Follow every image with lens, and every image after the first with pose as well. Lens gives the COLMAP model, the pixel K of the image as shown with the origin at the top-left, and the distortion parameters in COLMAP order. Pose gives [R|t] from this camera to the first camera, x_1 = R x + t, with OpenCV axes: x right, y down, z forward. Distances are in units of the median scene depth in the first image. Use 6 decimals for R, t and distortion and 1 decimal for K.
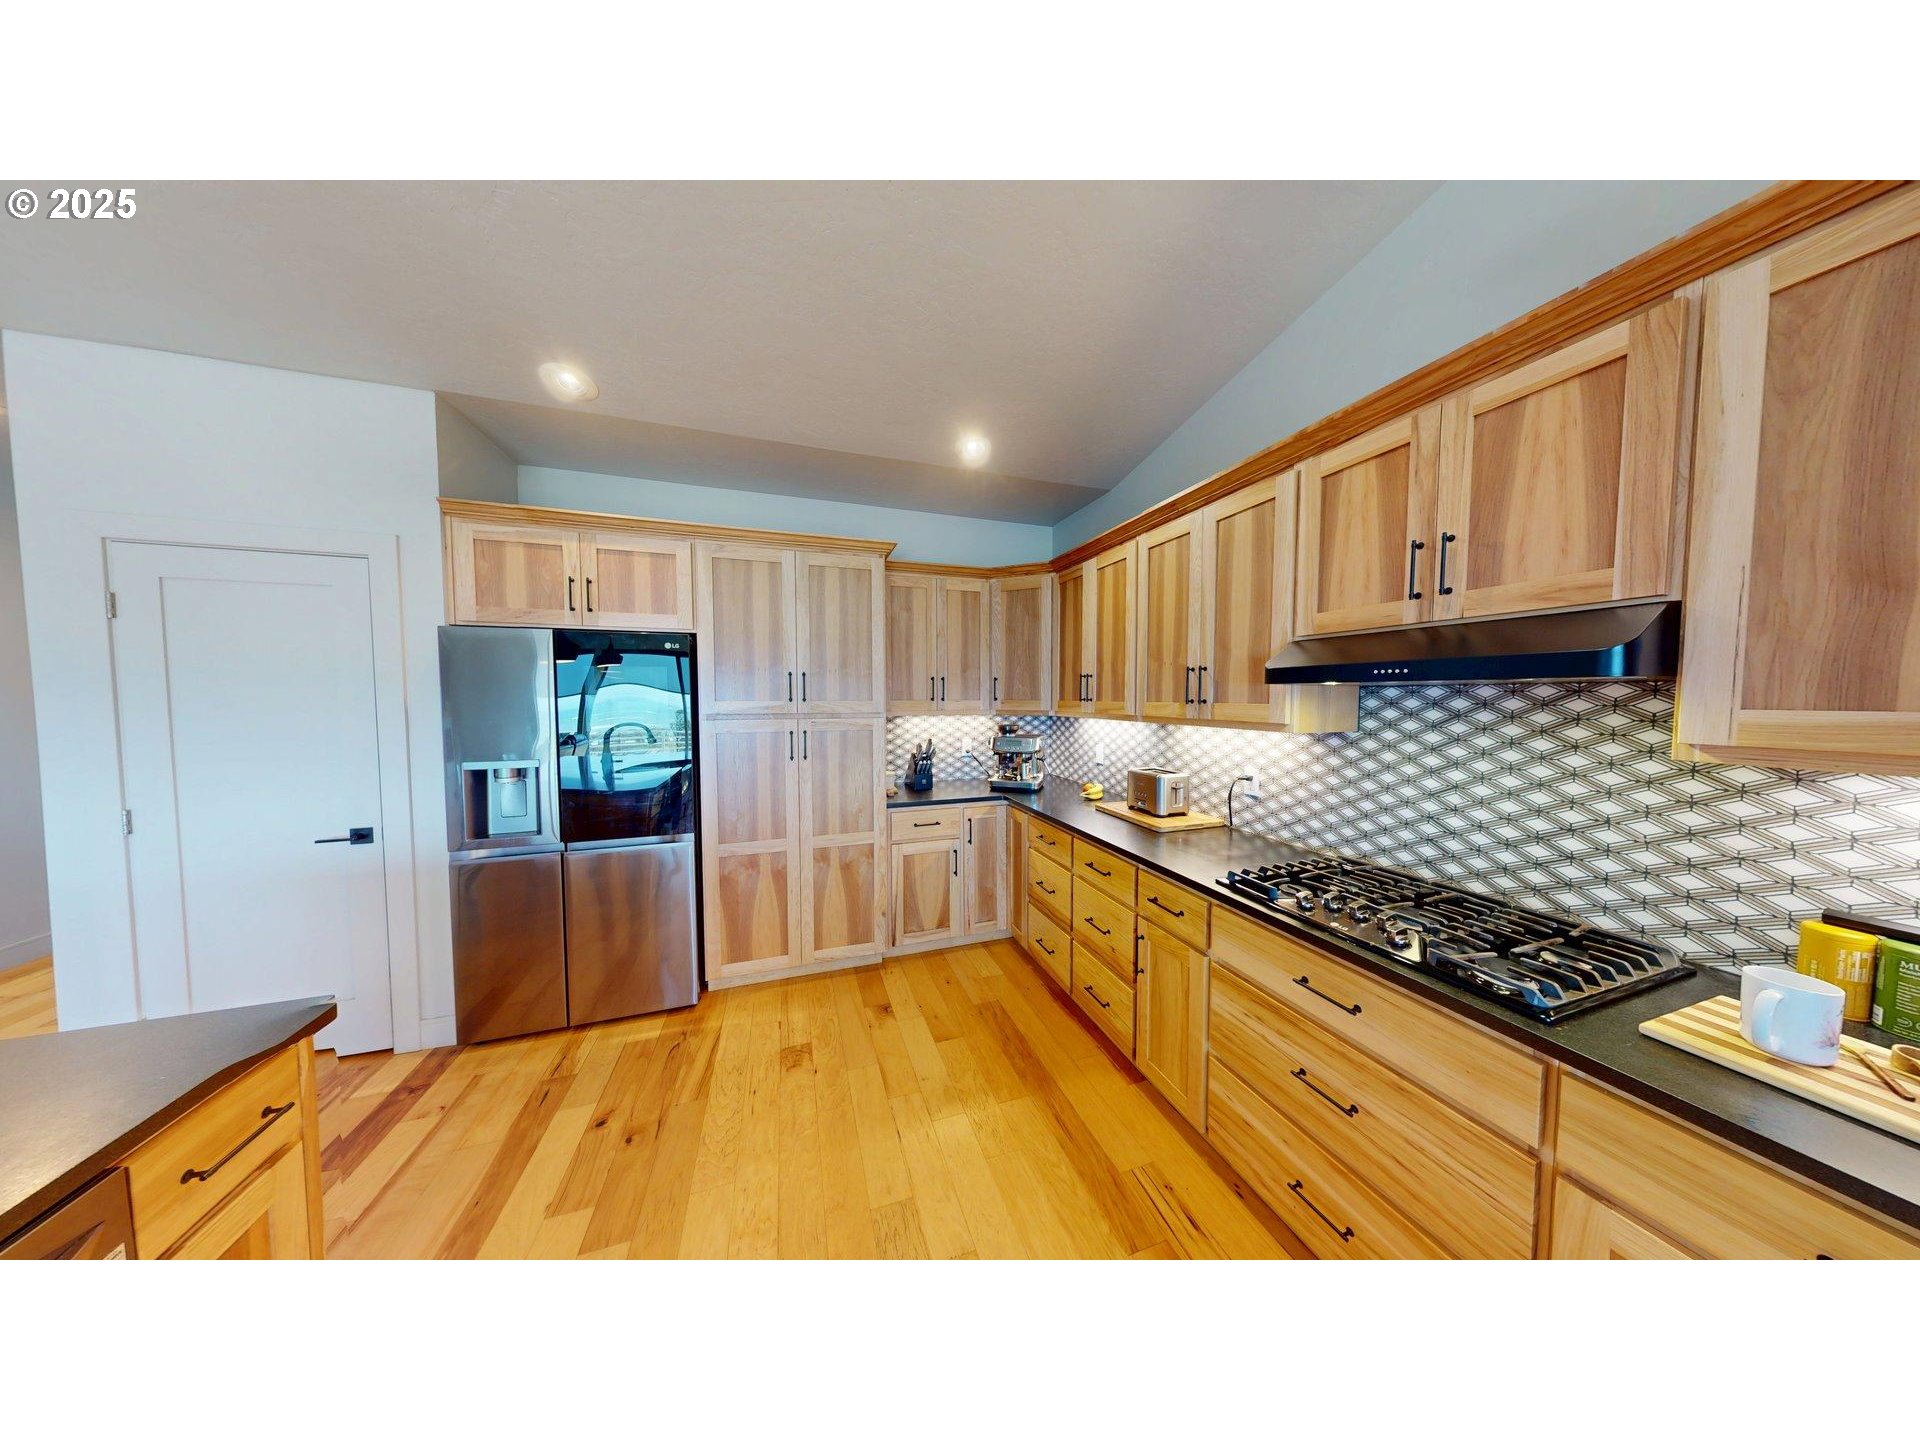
lens RADIAL K [[518.8, 0, 960.2], [0, 518.8, 722.1], [0, 0, 1]] dist [-0.000091, -0.000014]
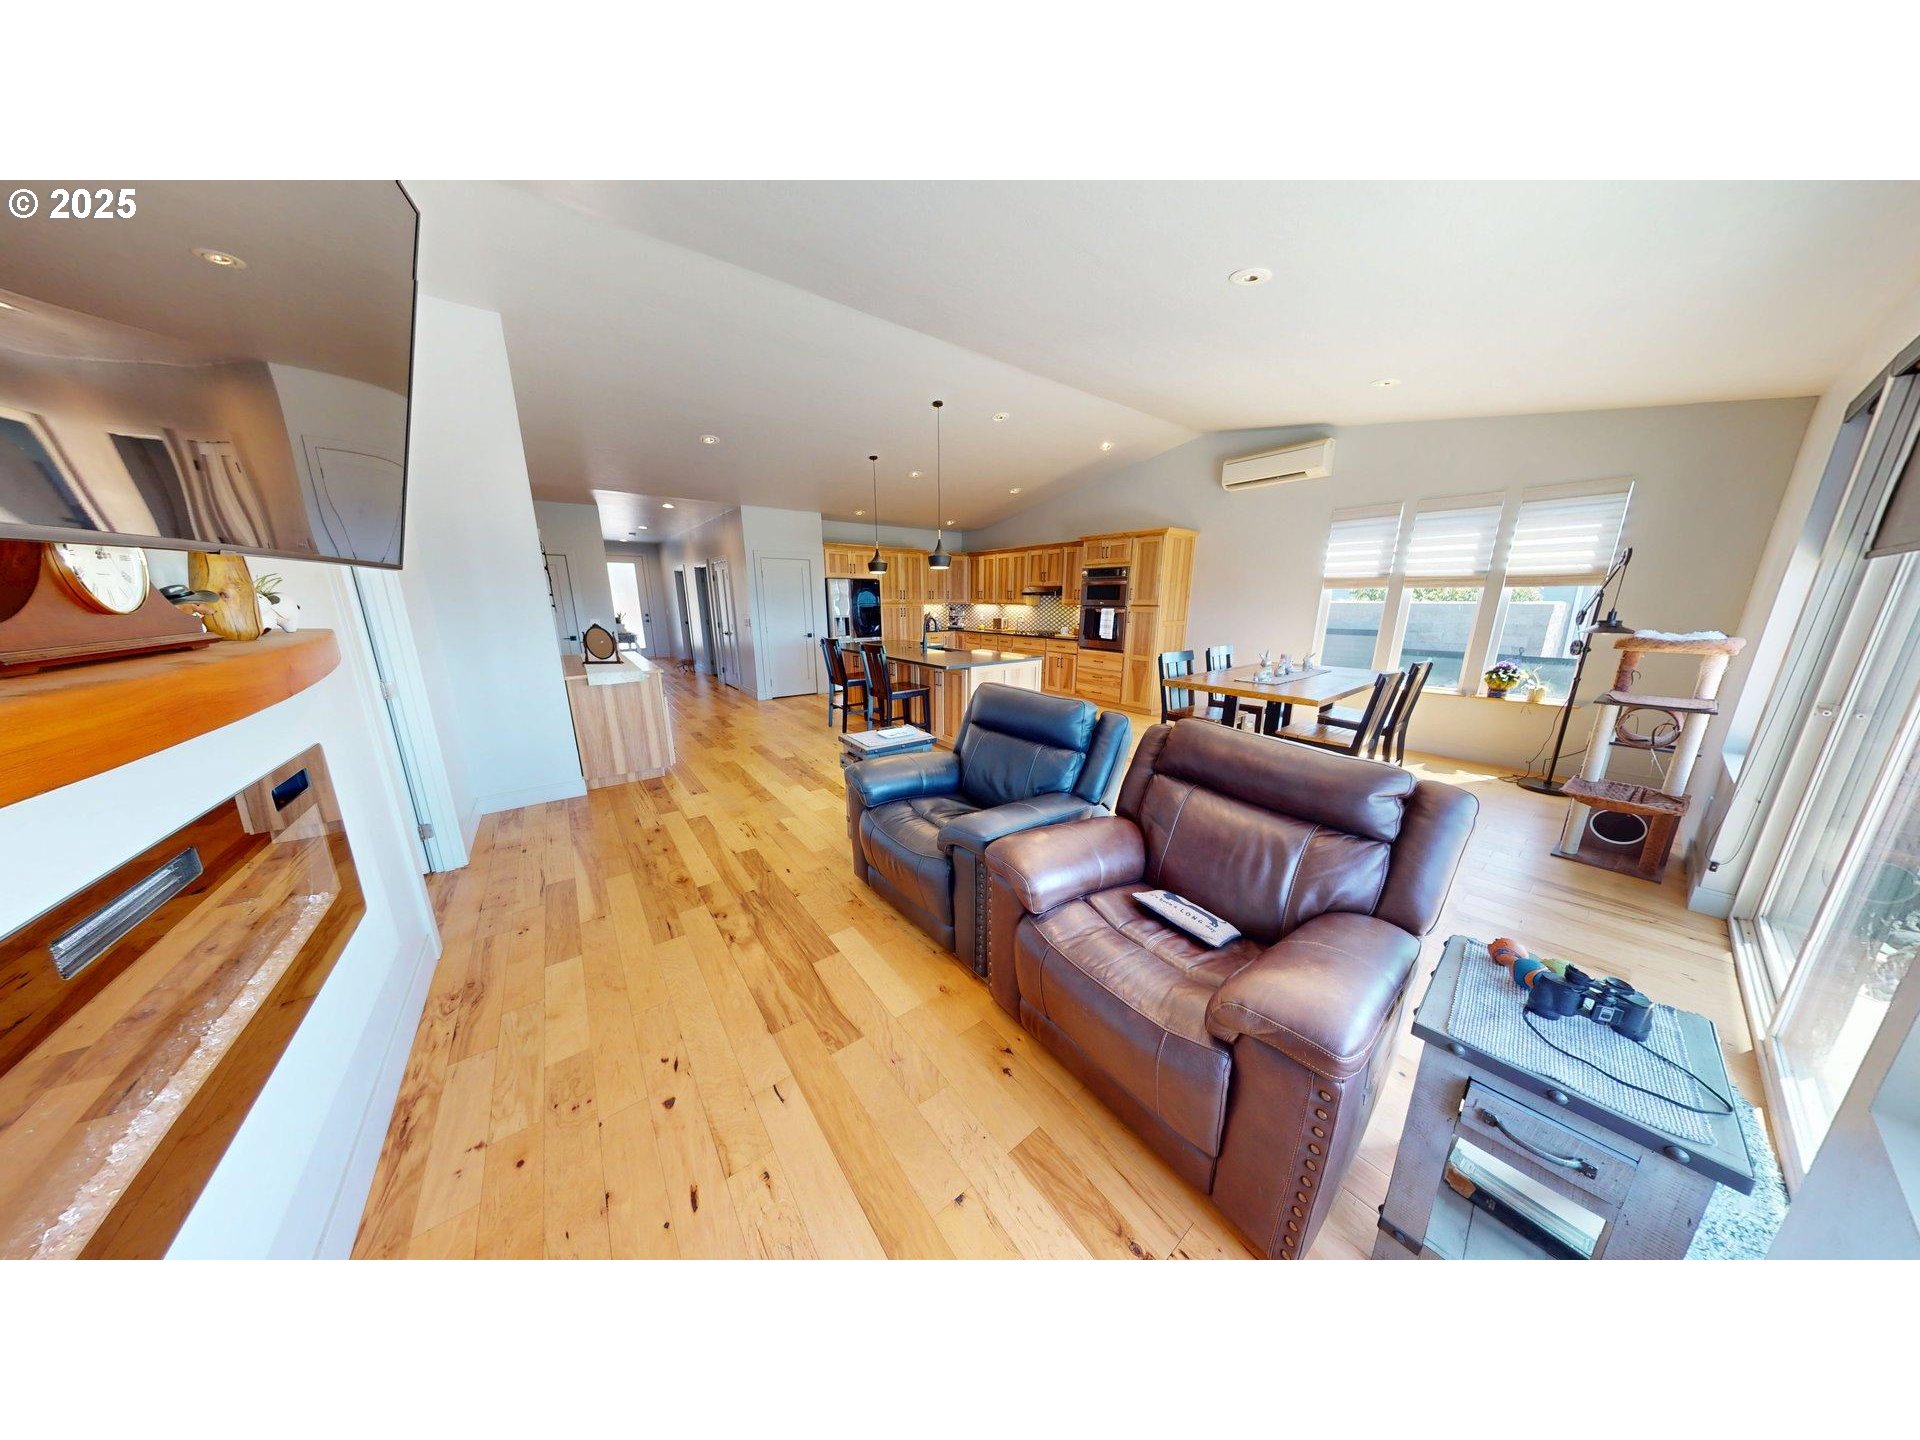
lens RADIAL K [[518.8, 0, 960.2], [0, 518.8, 722.1], [0, 0, 1]] dist [-0.000091, -0.000014]
pose [[0.945955, -0.076574, 0.315129, -1.473570], [0.016188, 0.981662, 0.189942, 0.151043], [-0.323895, -0.174575, 0.929847, -3.278264]]
